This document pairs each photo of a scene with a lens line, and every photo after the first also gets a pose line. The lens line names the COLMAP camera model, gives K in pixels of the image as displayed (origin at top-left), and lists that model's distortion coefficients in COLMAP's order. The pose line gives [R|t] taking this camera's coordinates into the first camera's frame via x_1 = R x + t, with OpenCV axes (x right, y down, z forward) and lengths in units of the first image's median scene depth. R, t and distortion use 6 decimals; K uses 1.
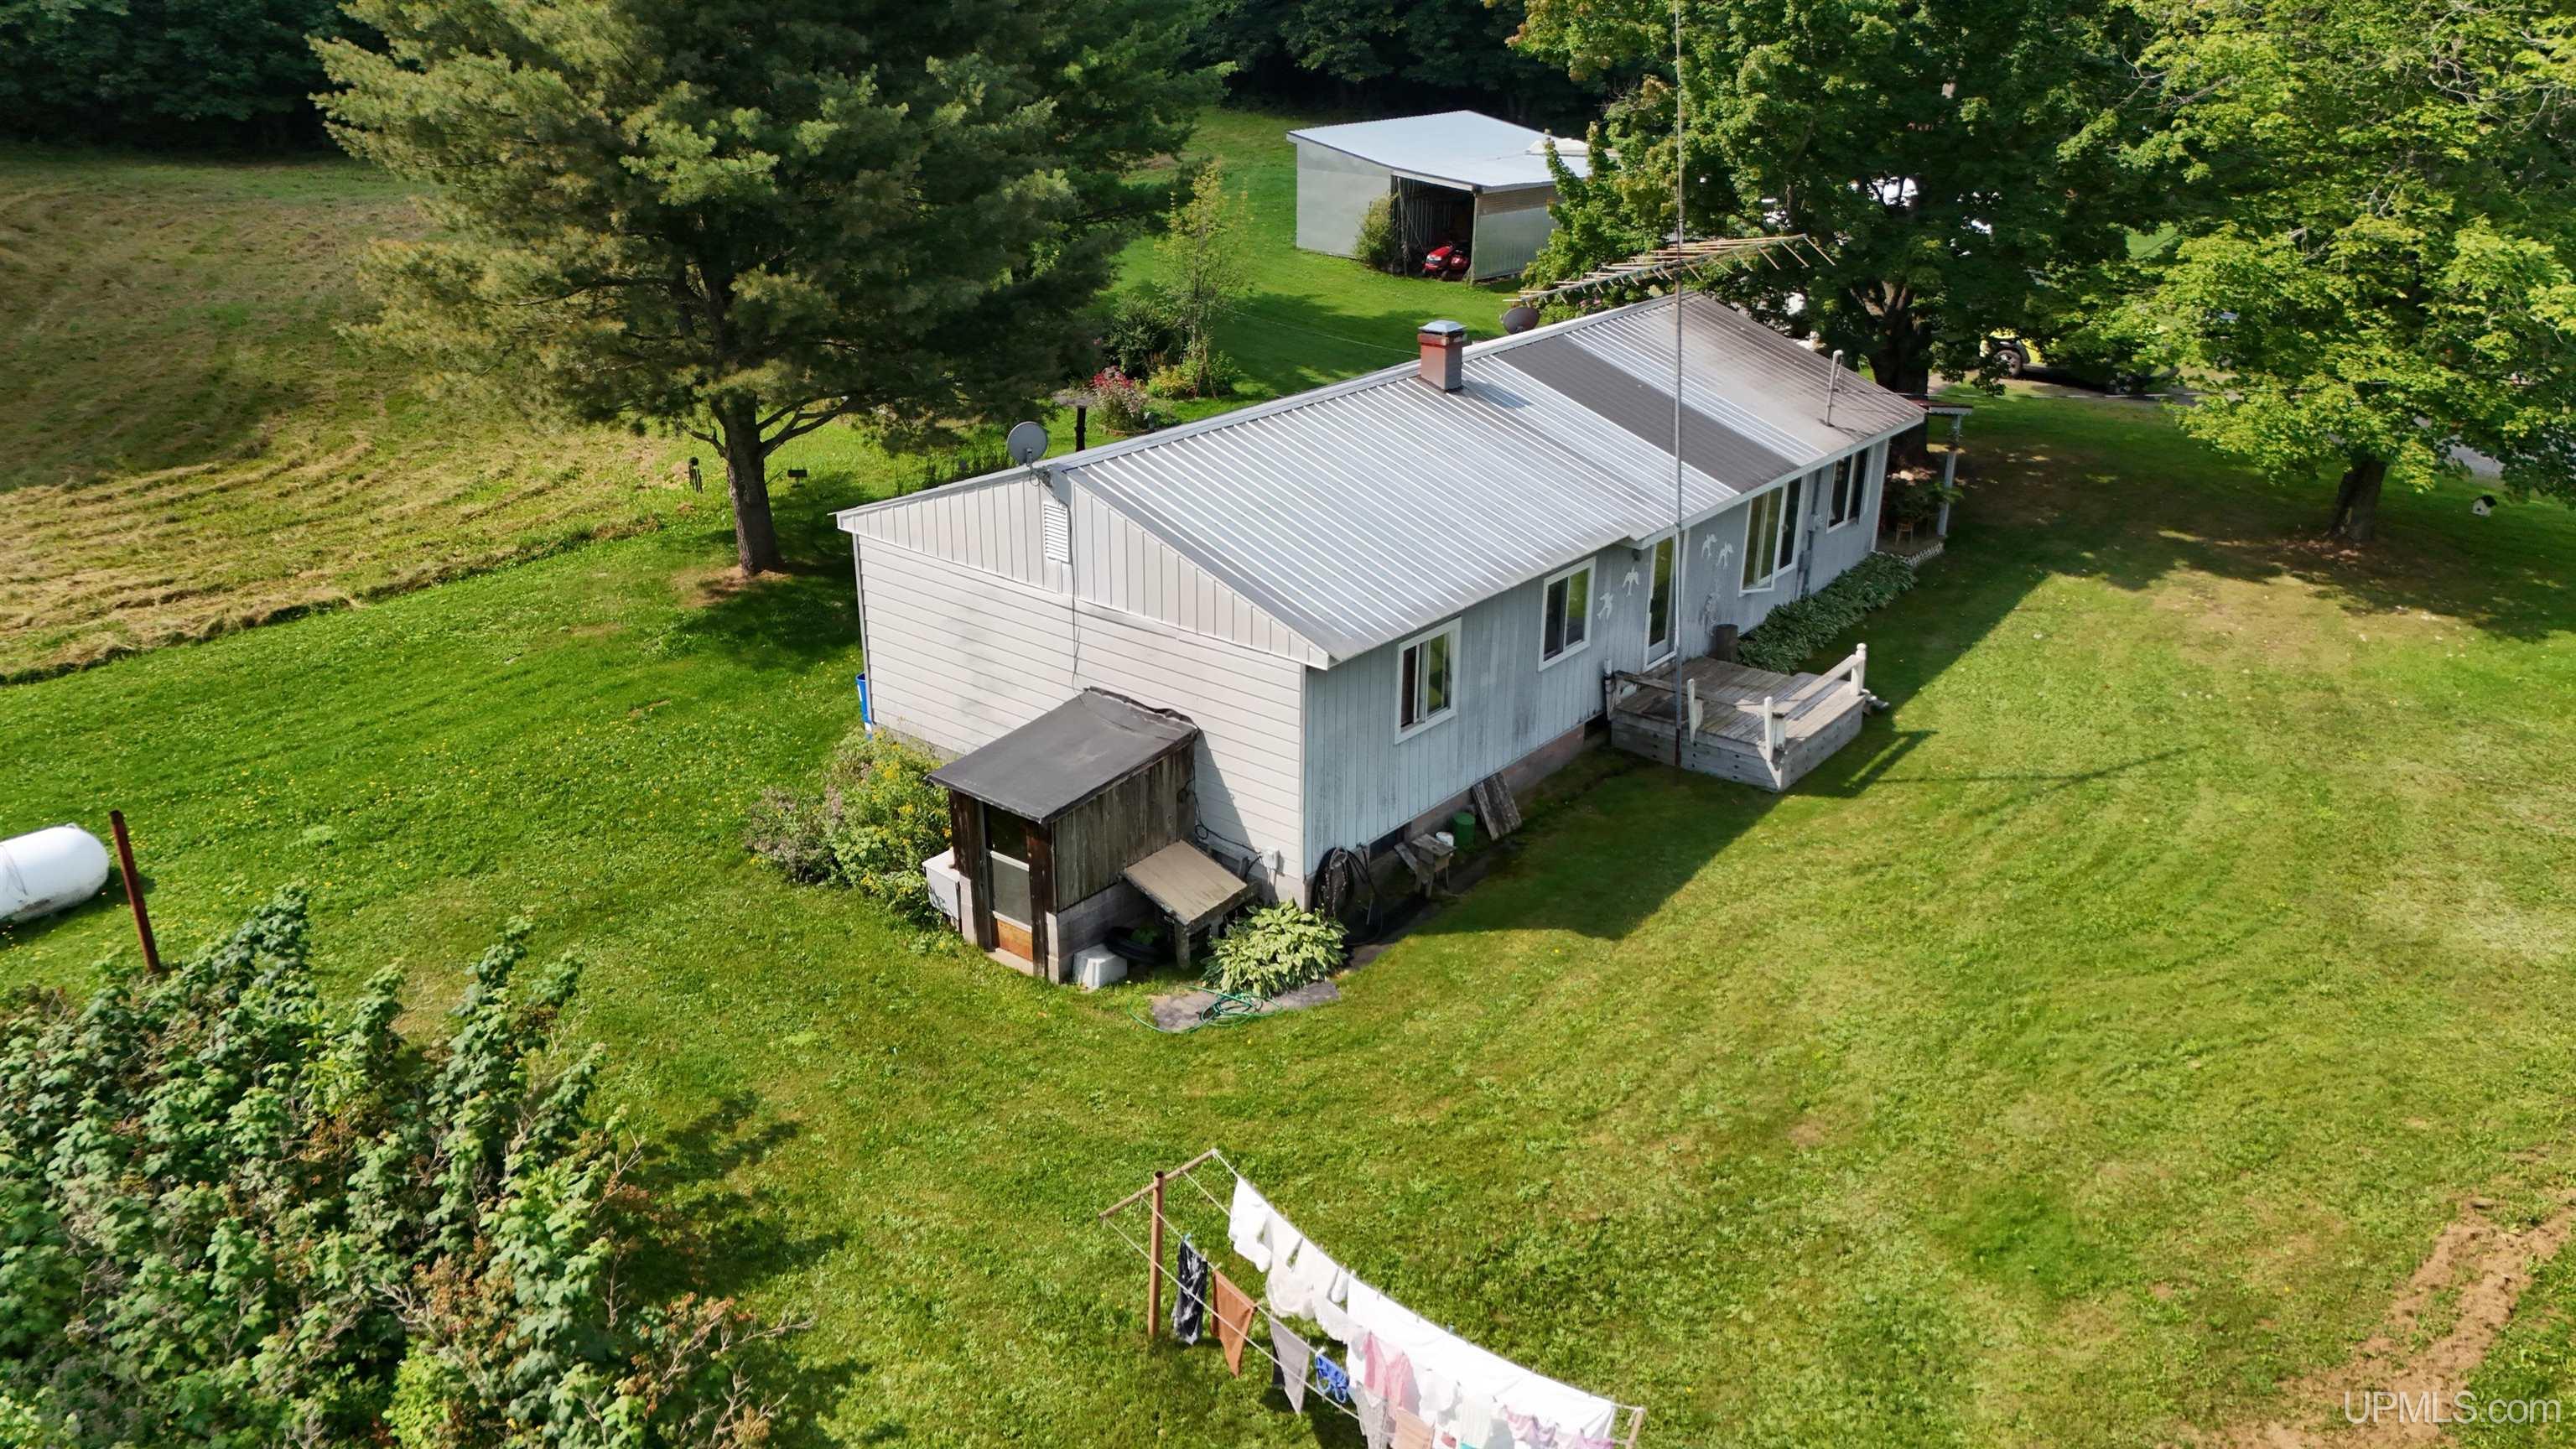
lens RADIAL K [[1855.7, 0, 1288.0], [0, 1855.7, 724.5], [0, 0, 1]] dist [0.065442, -0.062264]
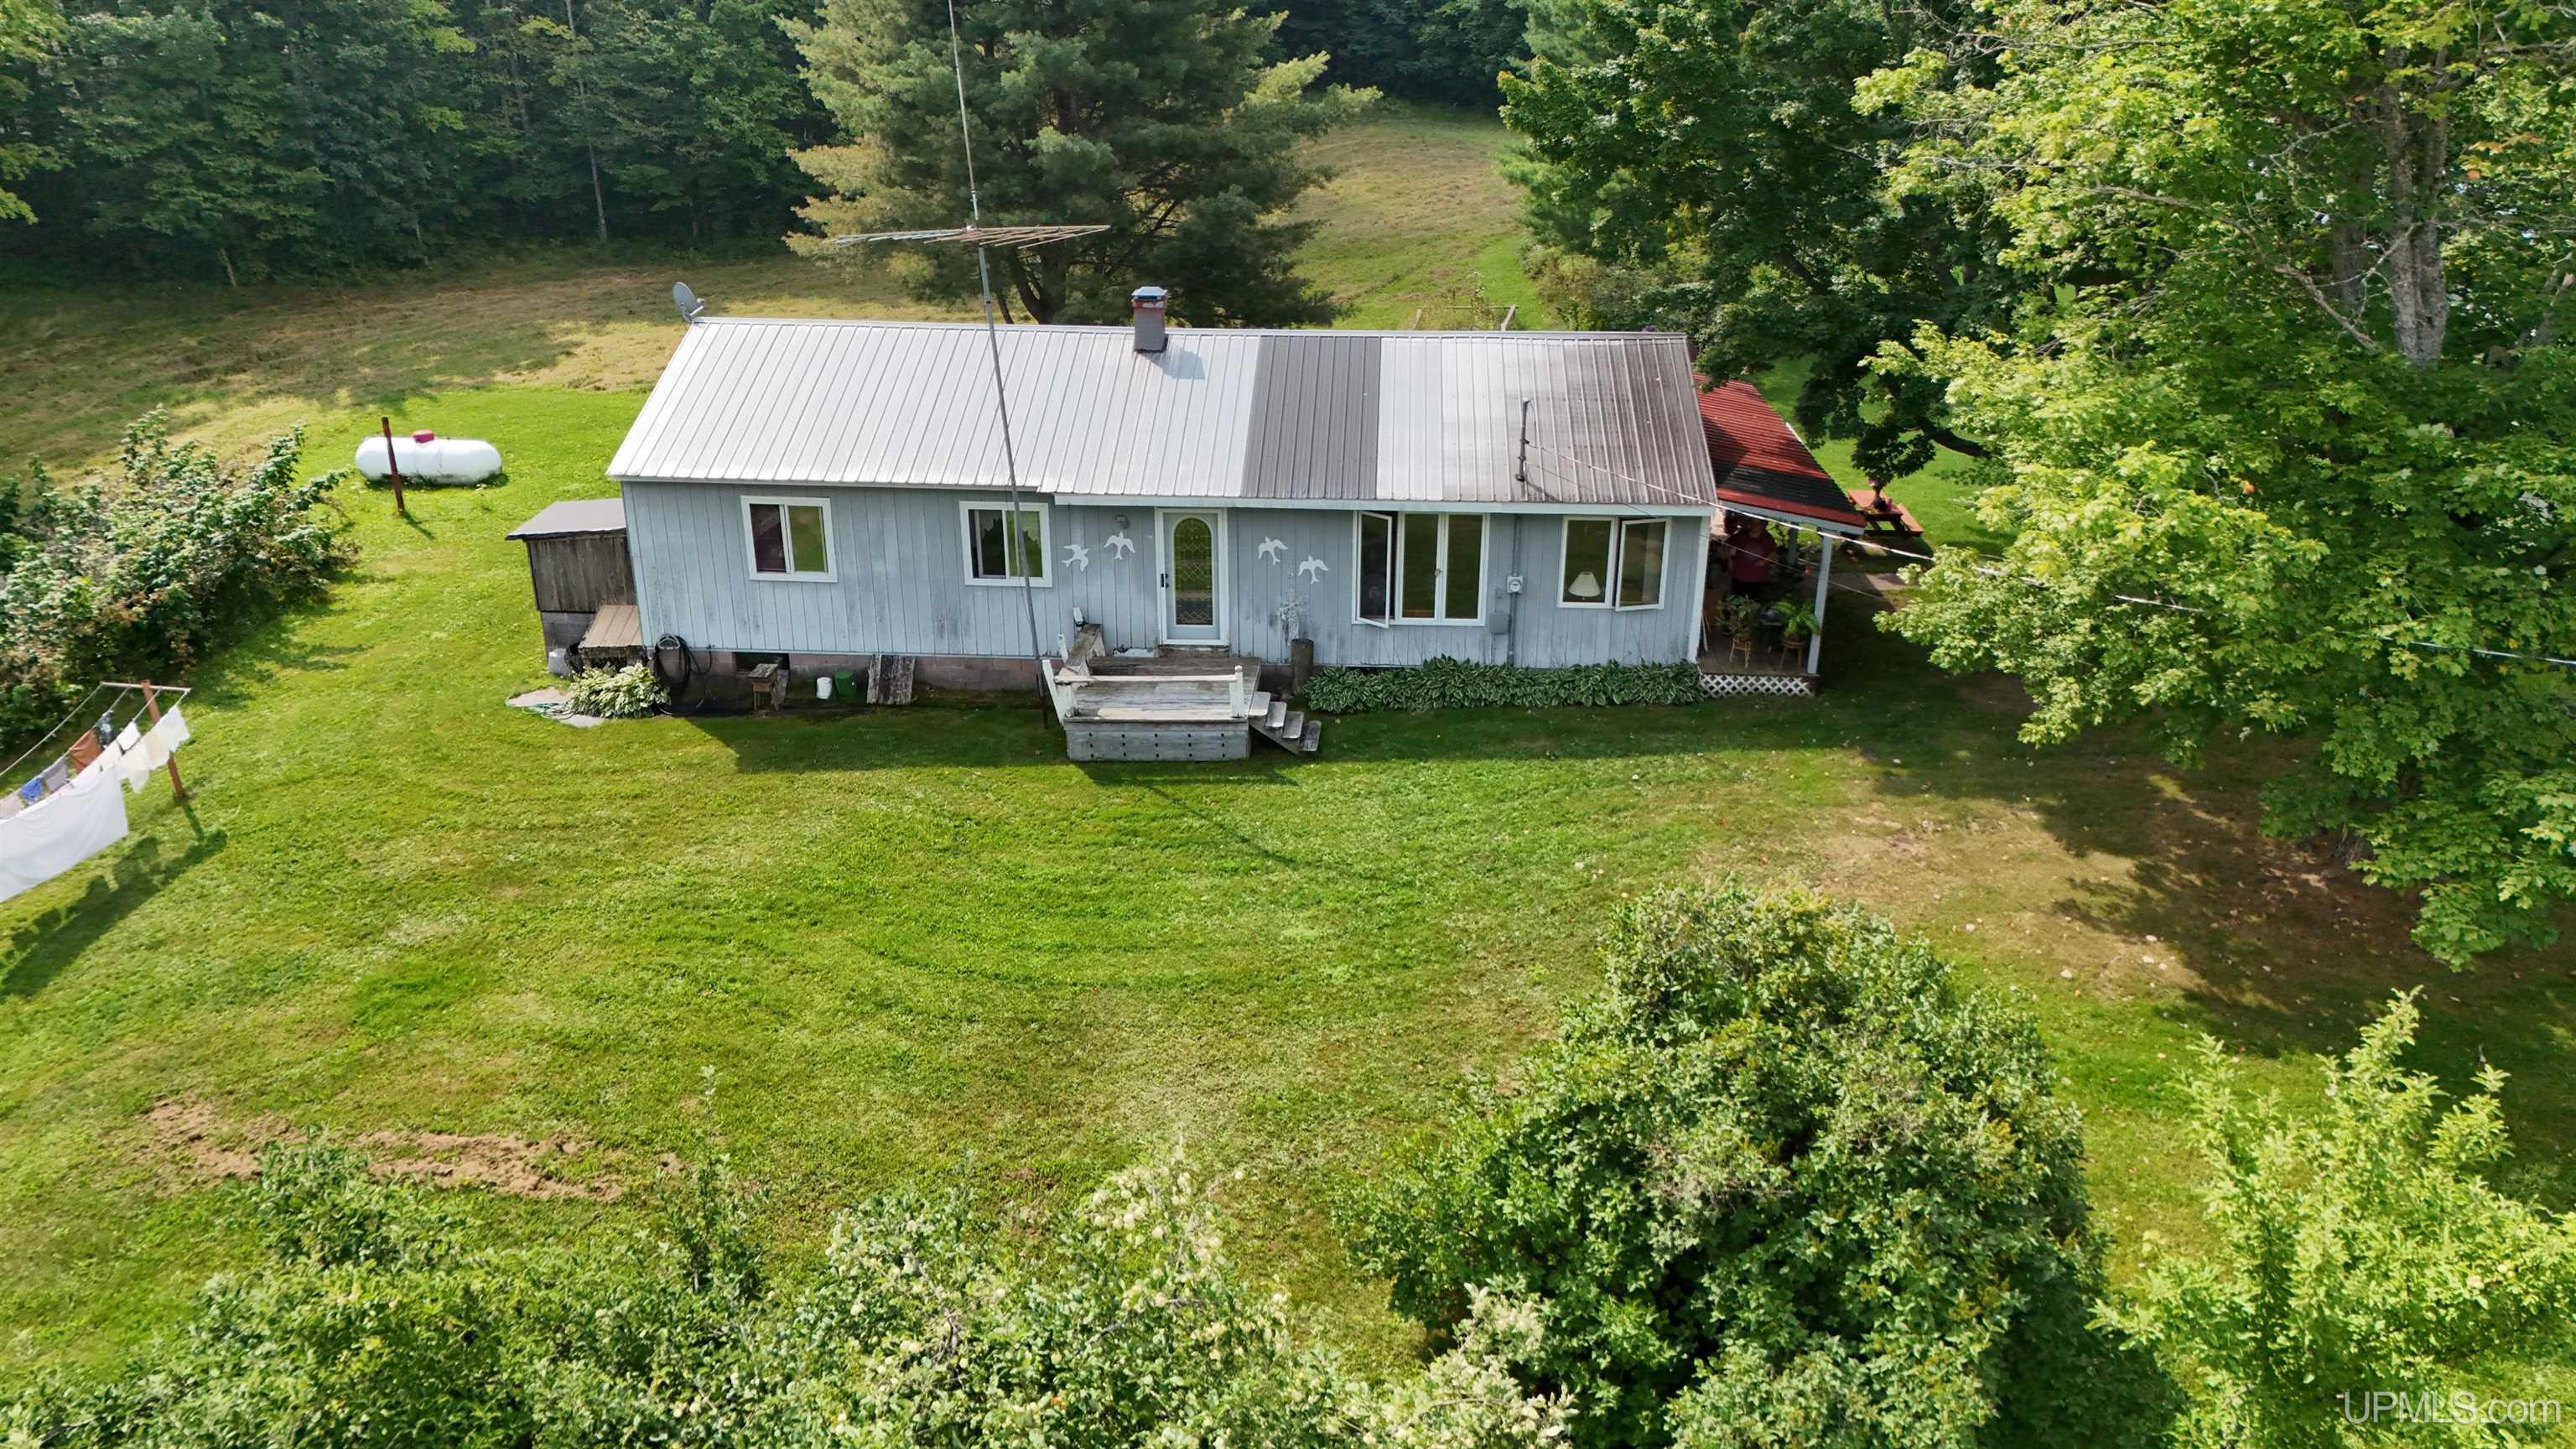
lens RADIAL K [[1855.7, 0, 1288.0], [0, 1855.7, 724.5], [0, 0, 1]] dist [0.065442, -0.062264]
pose [[0.628907, 0.318721, -0.709150, 1.095142], [-0.317747, 0.937827, 0.139704, -0.169755], [0.709587, 0.137470, 0.691078, 0.371816]]
